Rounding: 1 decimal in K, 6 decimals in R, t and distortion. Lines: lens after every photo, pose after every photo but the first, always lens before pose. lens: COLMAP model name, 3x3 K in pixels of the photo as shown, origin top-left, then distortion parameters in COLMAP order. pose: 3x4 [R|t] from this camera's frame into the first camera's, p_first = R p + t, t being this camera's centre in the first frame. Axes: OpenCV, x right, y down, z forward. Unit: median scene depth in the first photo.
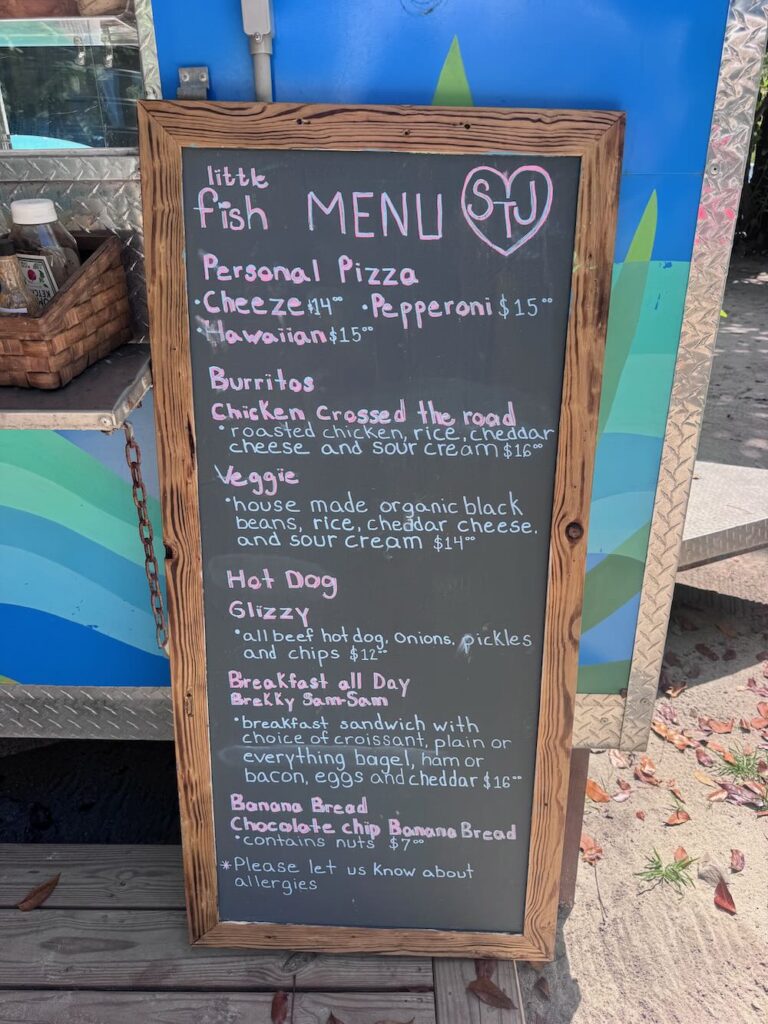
lens RADIAL K [[703.9, 0, 388.2], [0, 703.9, 511.0], [0, 0, 1]] dist [0.040130, -0.011072]
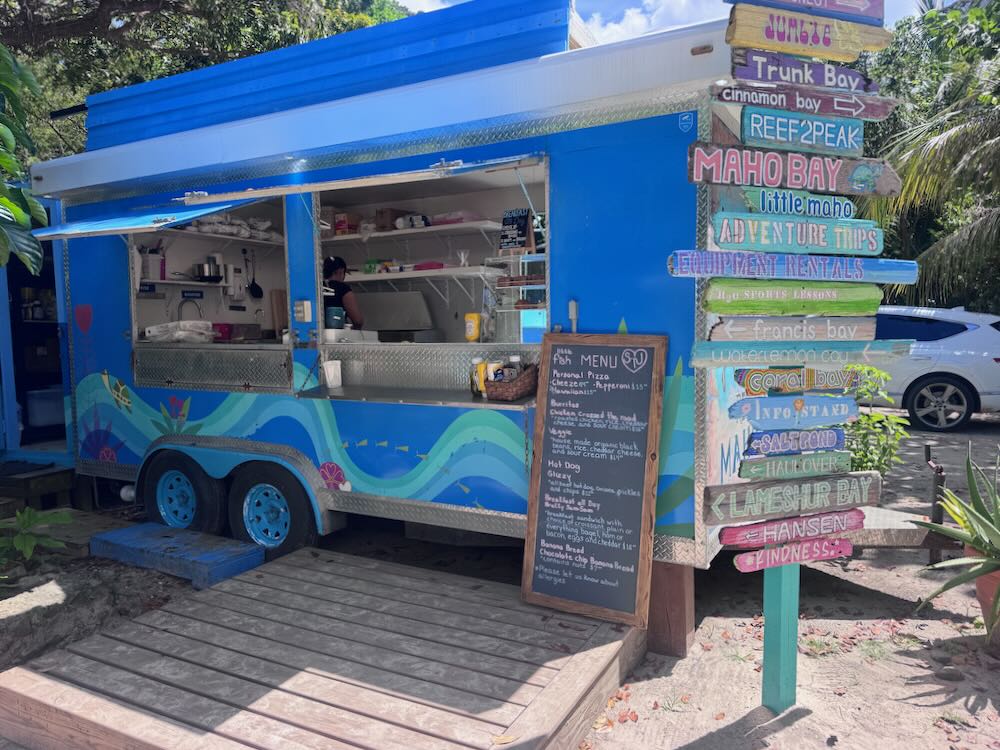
lens RADIAL K [[687.4, 0, 499.9], [0, 687.4, 377.1], [0, 0, 1]] dist [0.040130, -0.011072]
pose [[0.887879, 0.030757, -0.459049, 1.043242], [-0.179580, 0.941785, -0.284238, 0.681589], [0.423583, 0.334805, 0.841714, -1.947884]]
